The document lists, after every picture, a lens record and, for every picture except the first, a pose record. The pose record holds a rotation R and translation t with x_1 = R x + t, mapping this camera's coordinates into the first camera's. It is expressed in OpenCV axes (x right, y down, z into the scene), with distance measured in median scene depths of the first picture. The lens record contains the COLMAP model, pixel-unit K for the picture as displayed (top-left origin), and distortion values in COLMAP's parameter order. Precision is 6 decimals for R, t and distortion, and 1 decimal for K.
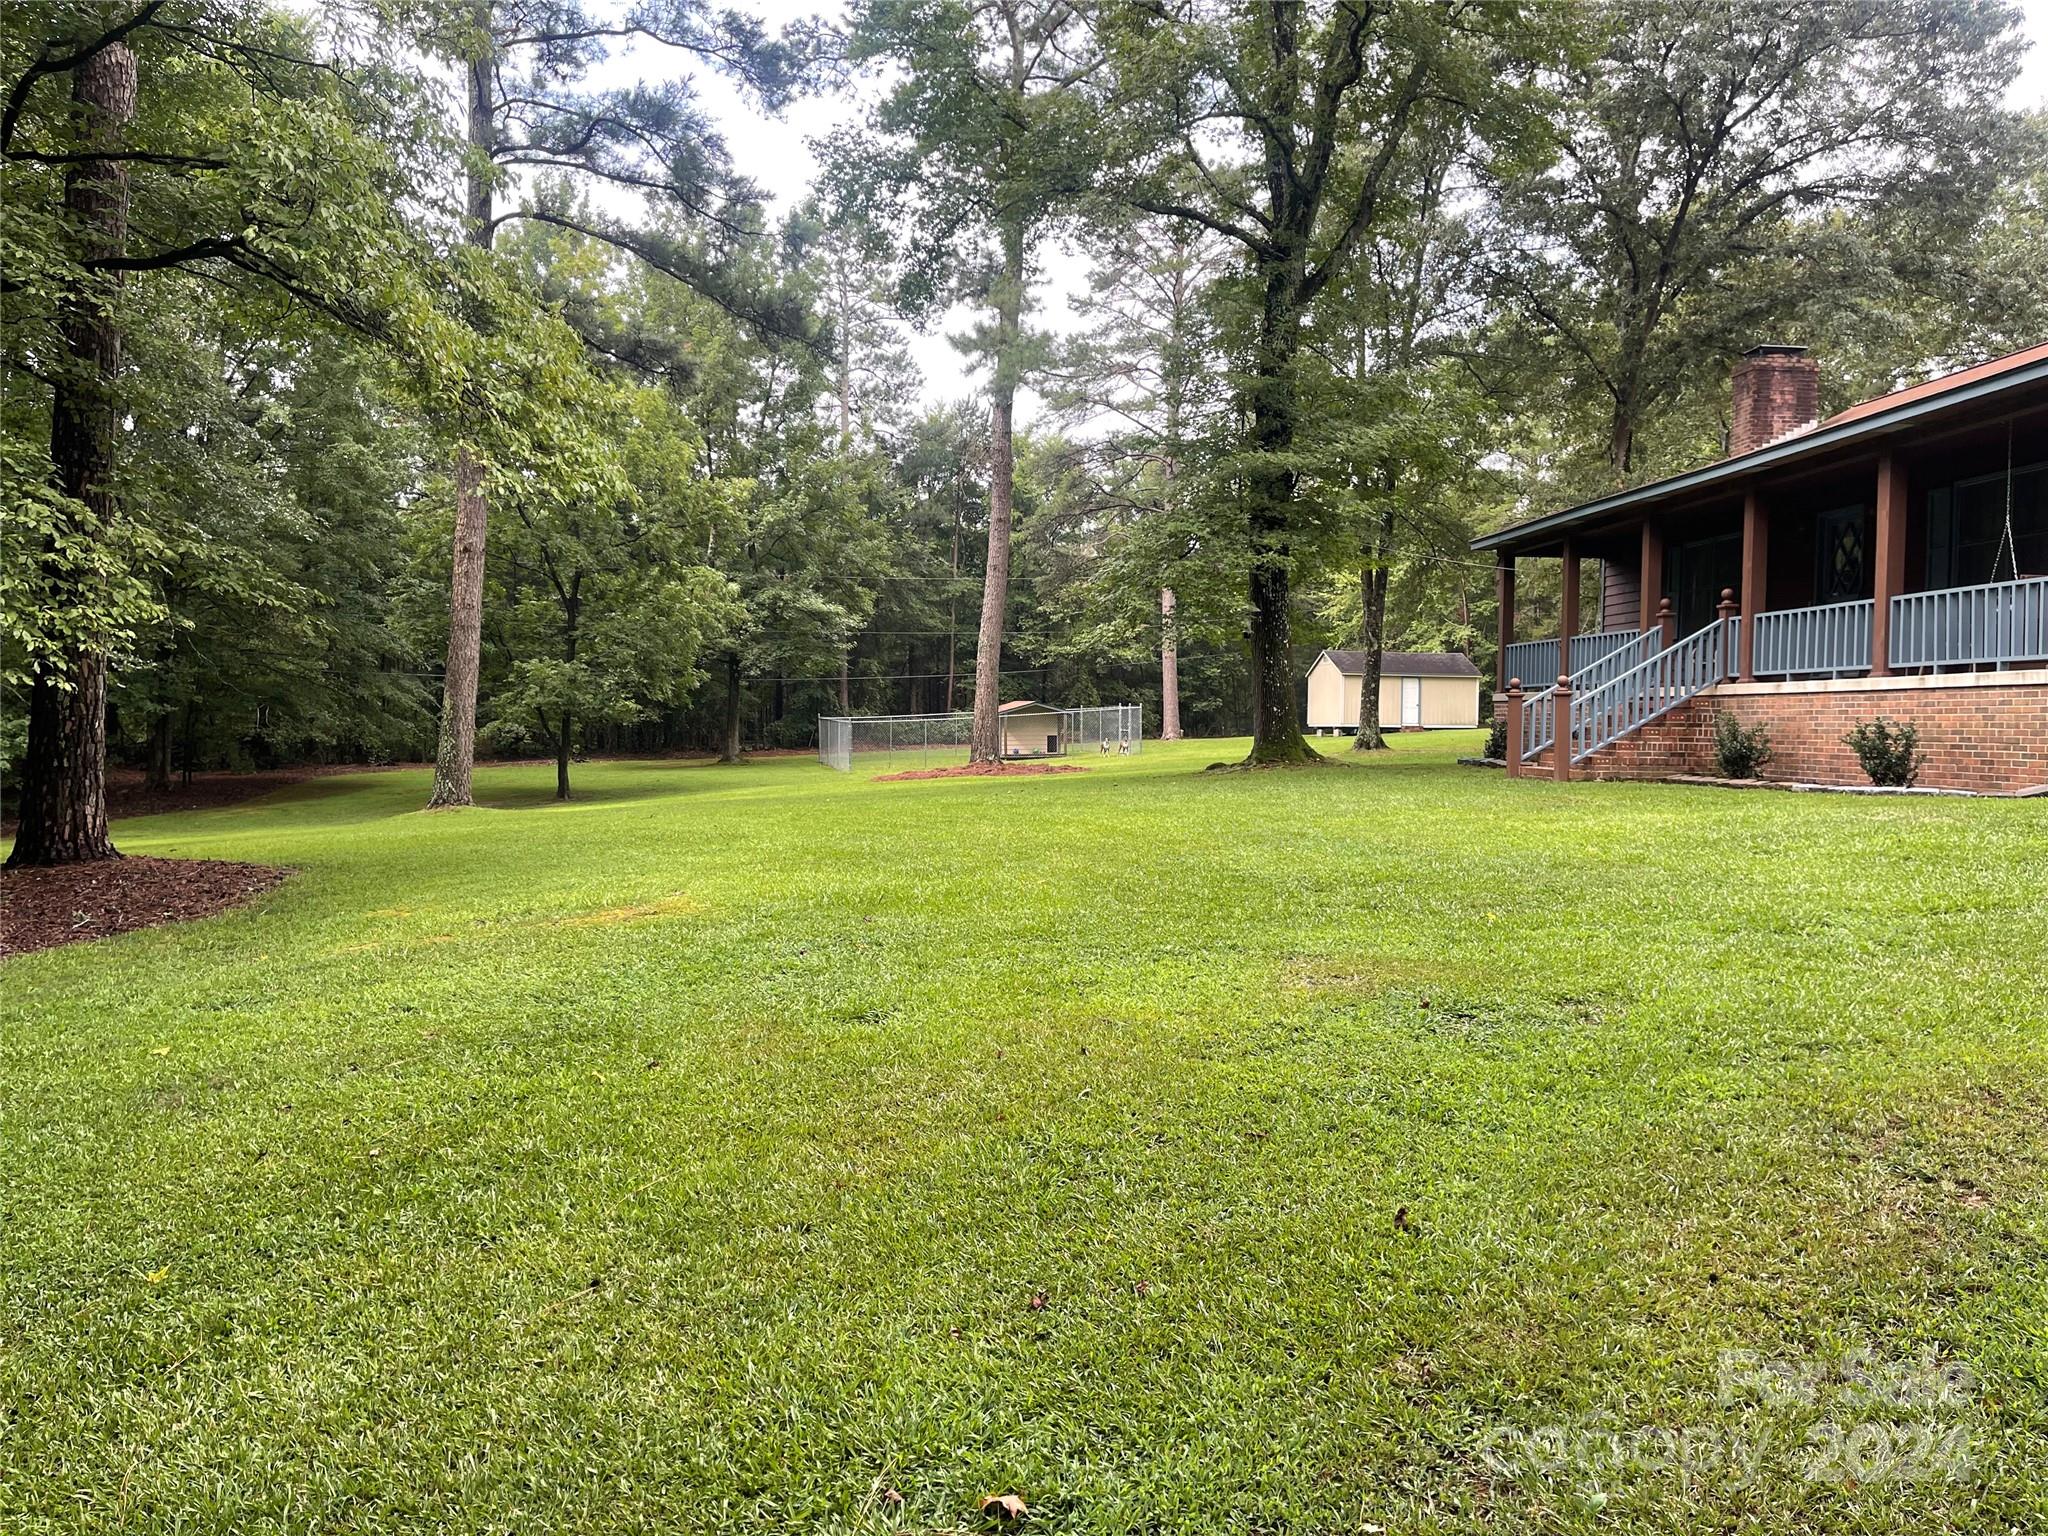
lens RADIAL K [[1561.3, 0, 1035.2], [0, 1561.3, 785.4], [0, 0, 1]] dist [0.079009, -0.106589]
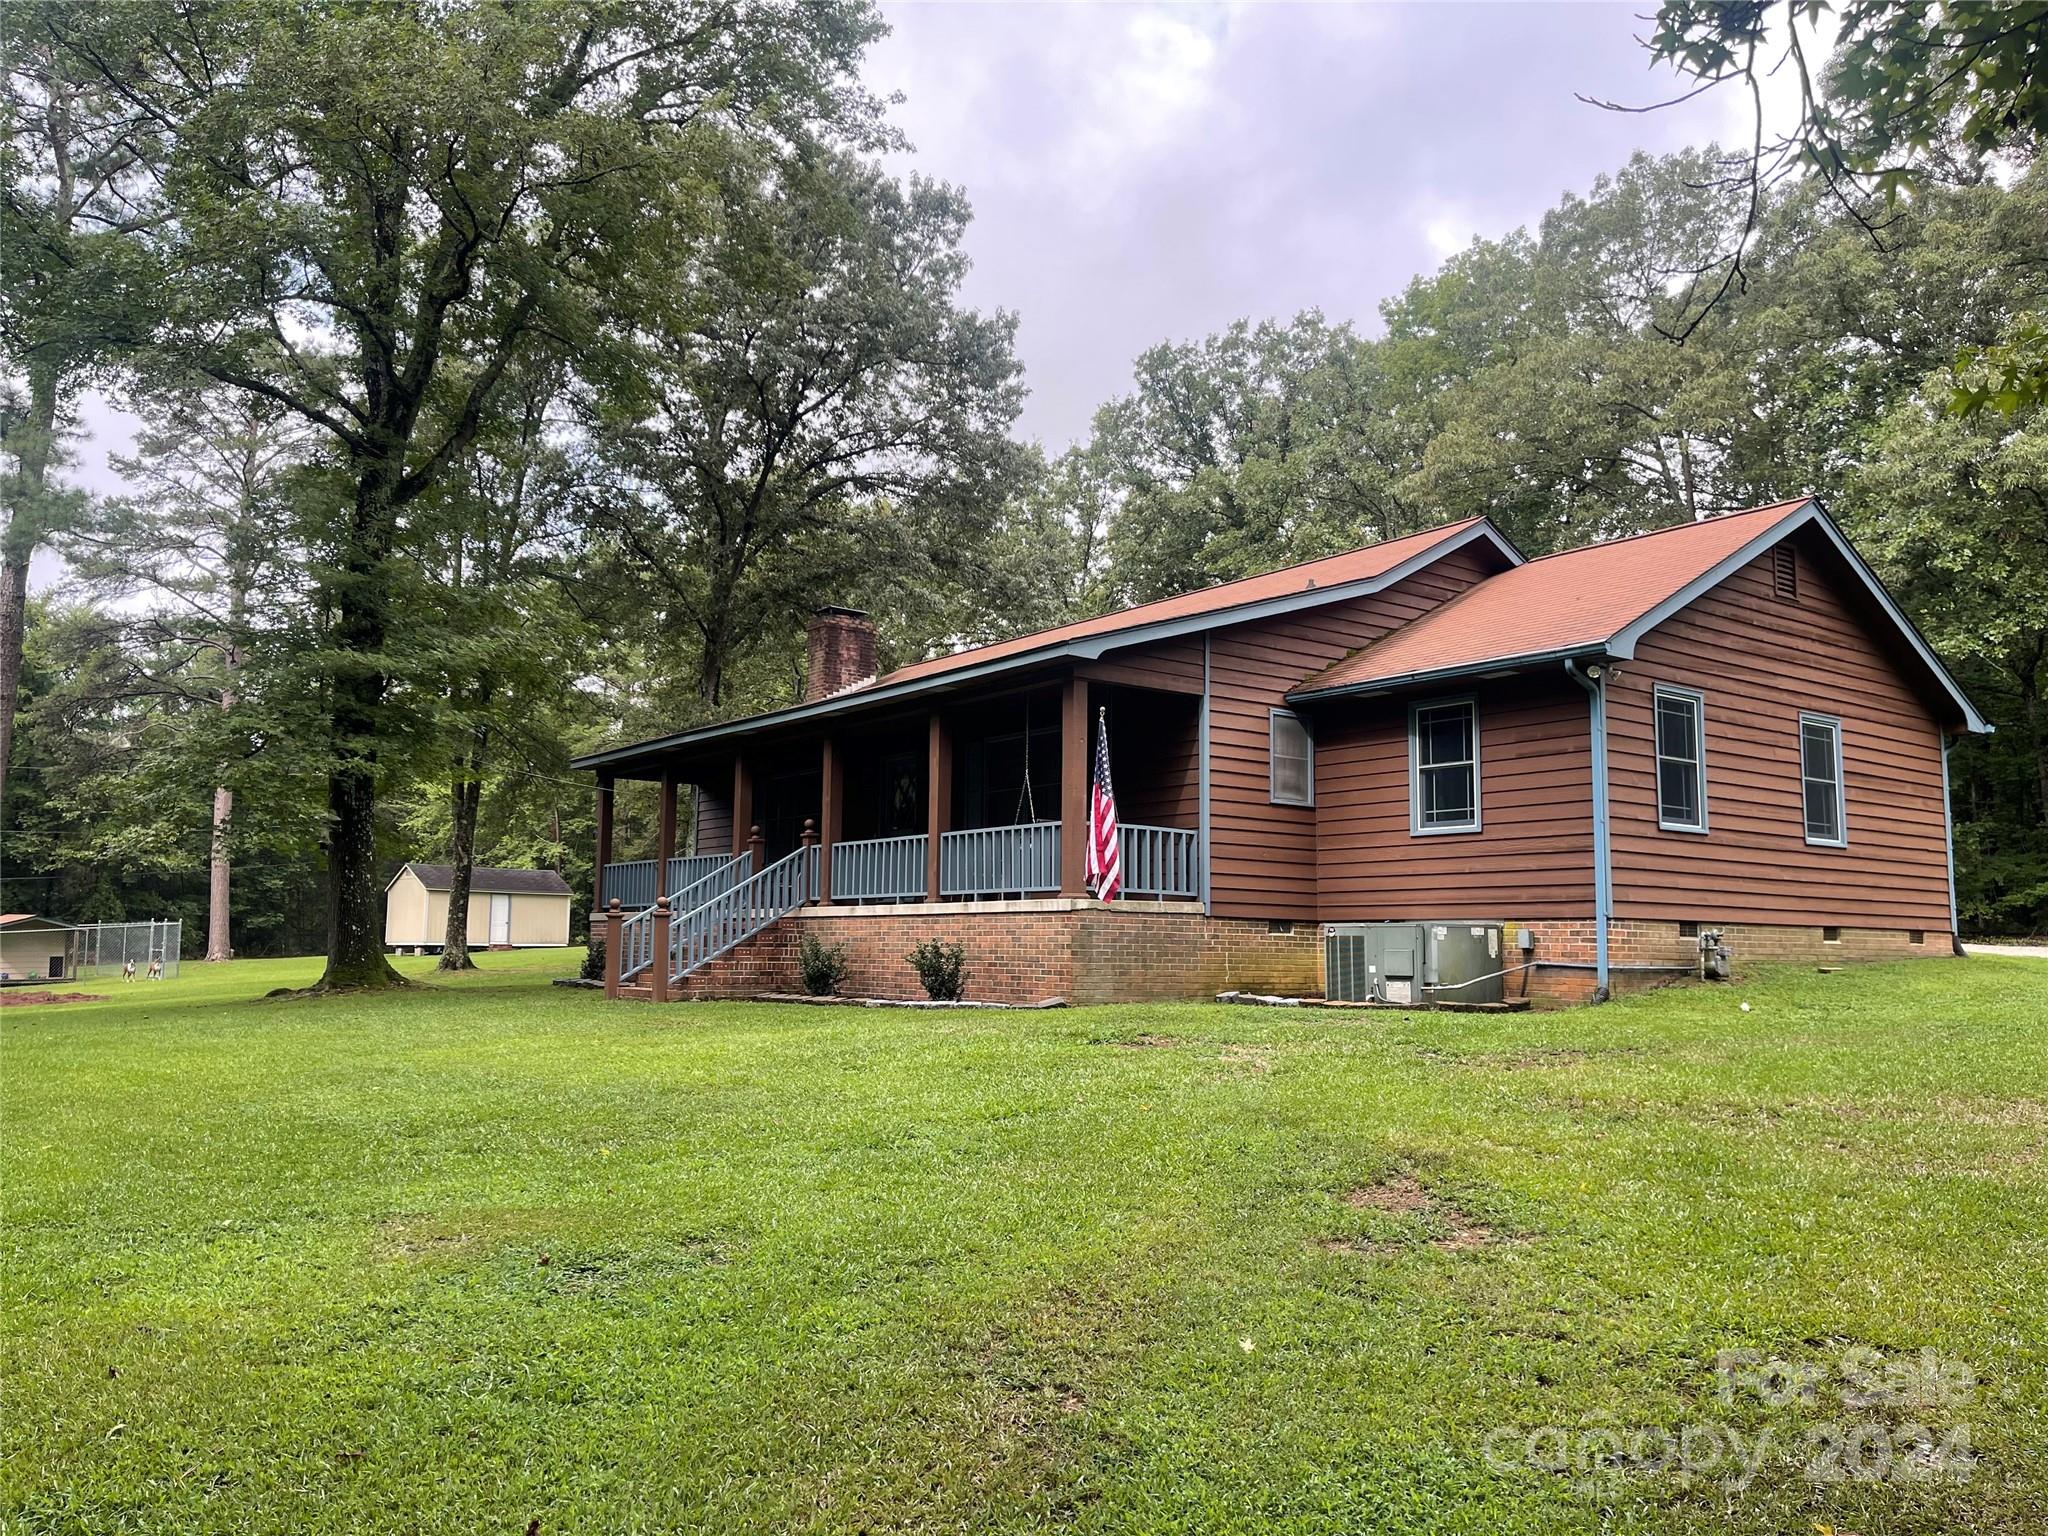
lens RADIAL K [[1561.3, 0, 1030.6], [0, 1561.3, 780.1], [0, 0, 1]] dist [0.079009, -0.106589]
pose [[0.846896, 0.056874, 0.528708, -0.003298], [0.018264, 0.990566, -0.135812, -0.001991], [-0.531444, 0.124675, 0.837868, 0.011083]]
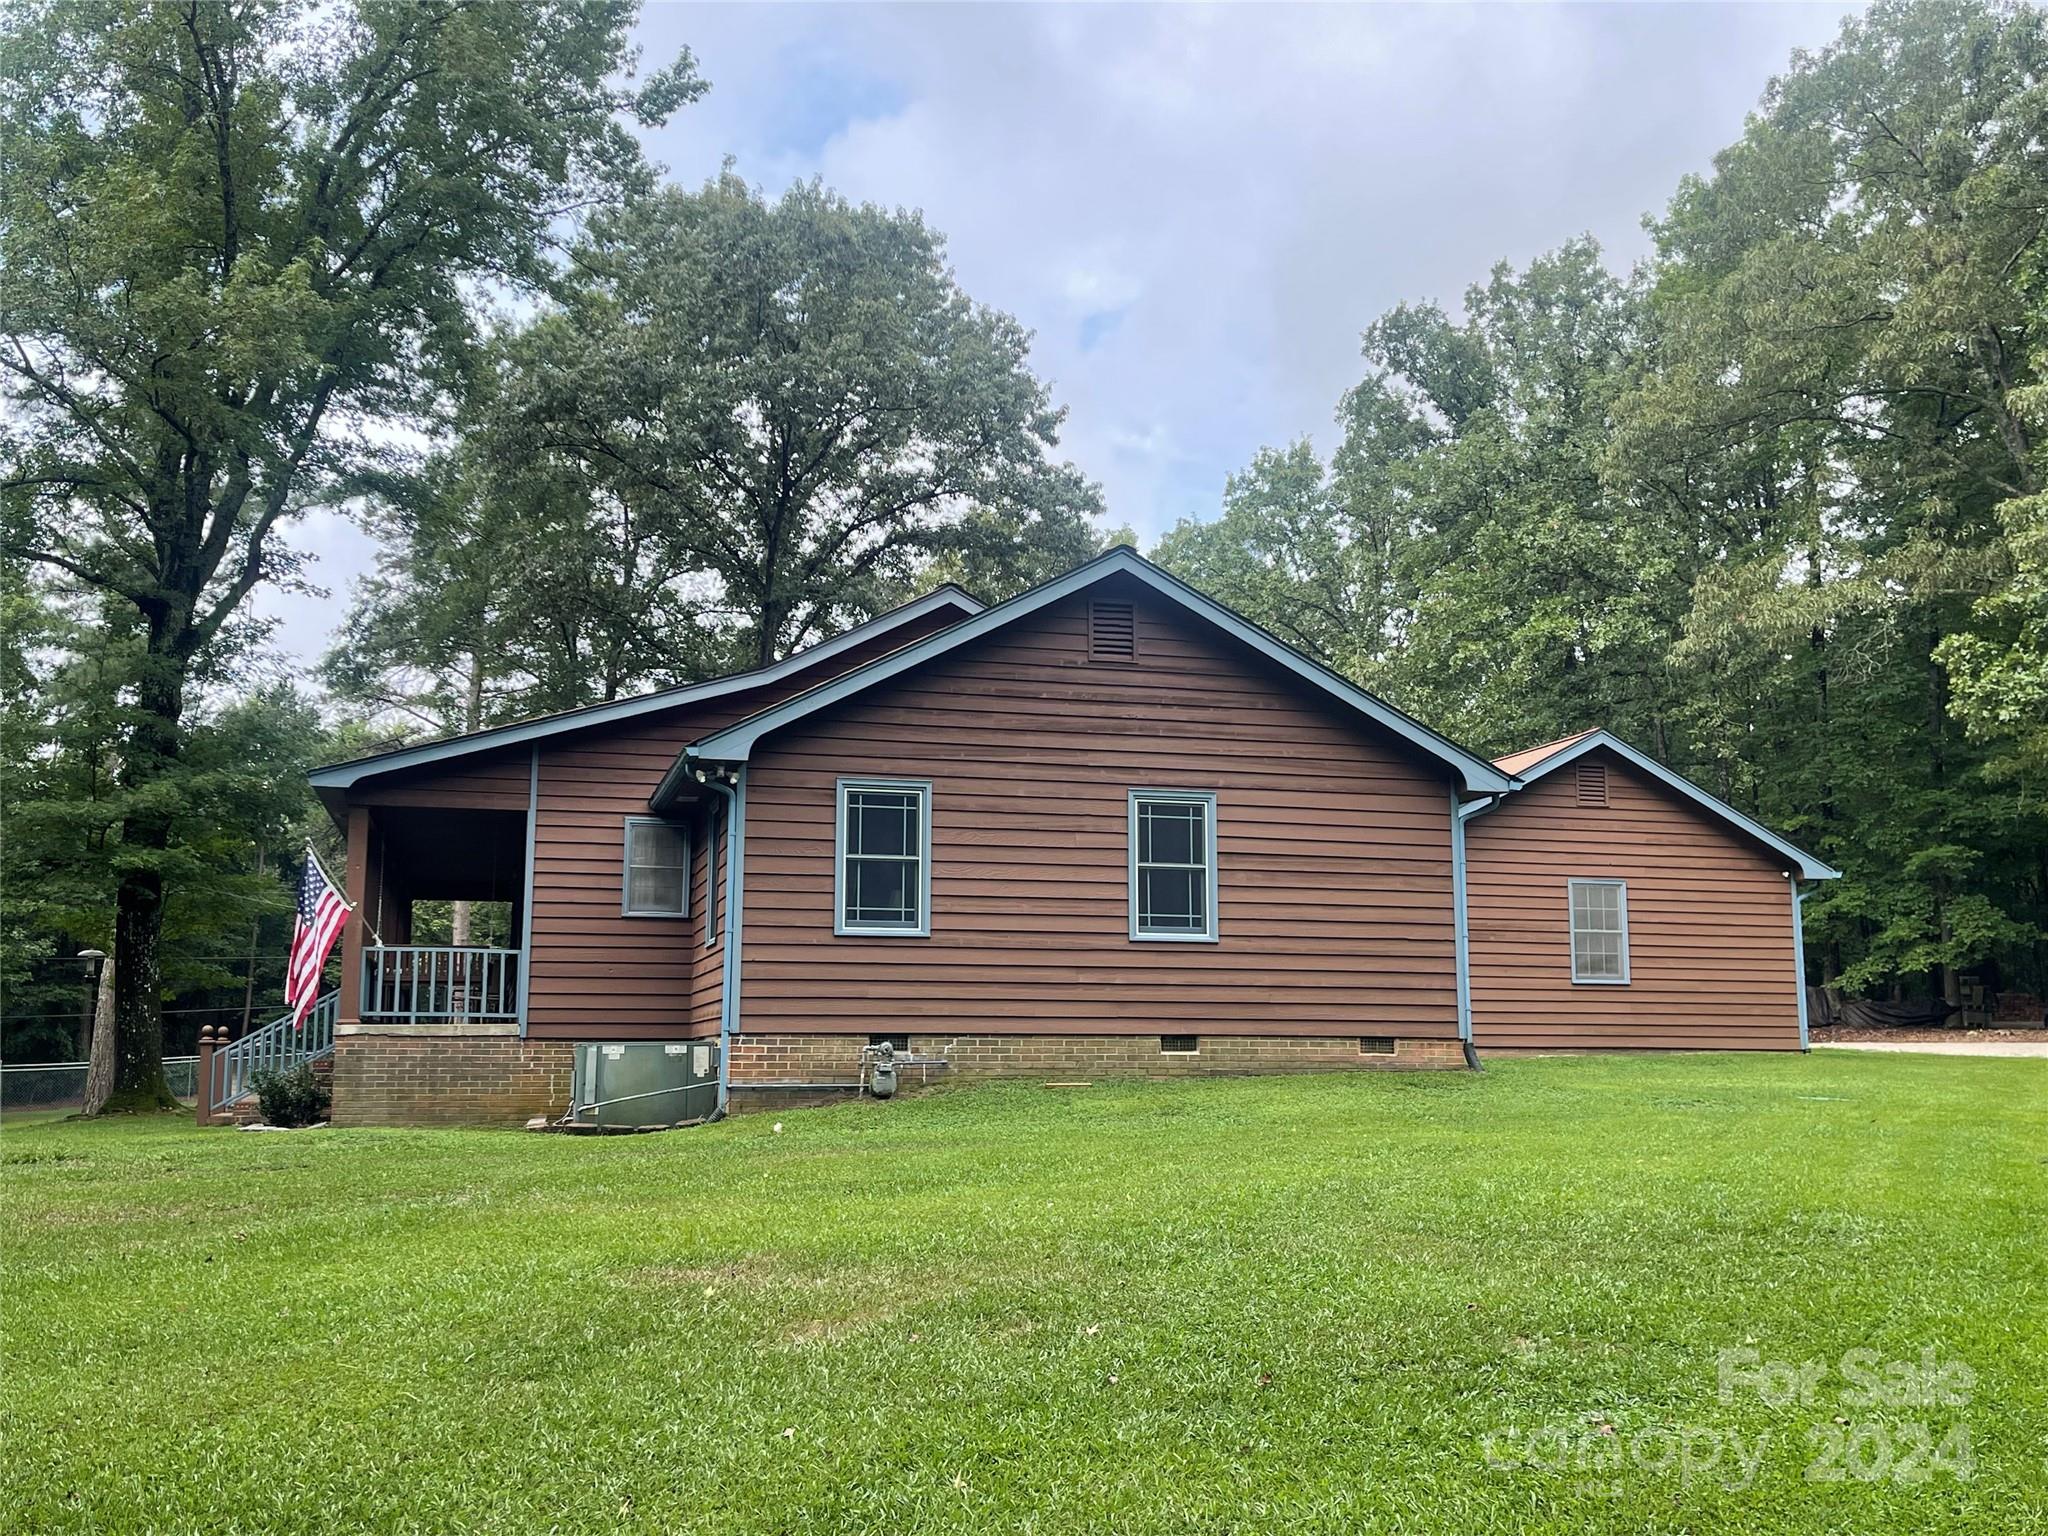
lens RADIAL K [[1996.8, 0, 1004.2], [0, 1996.8, 774.7], [0, 0, 1]] dist [0.058392, 0.000000]
pose [[0.983723, 0.016998, 0.178886, 0.333951], [0.016089, 0.983185, -0.181900, 0.009384], [-0.178970, 0.181818, 0.966909, -0.233607]]
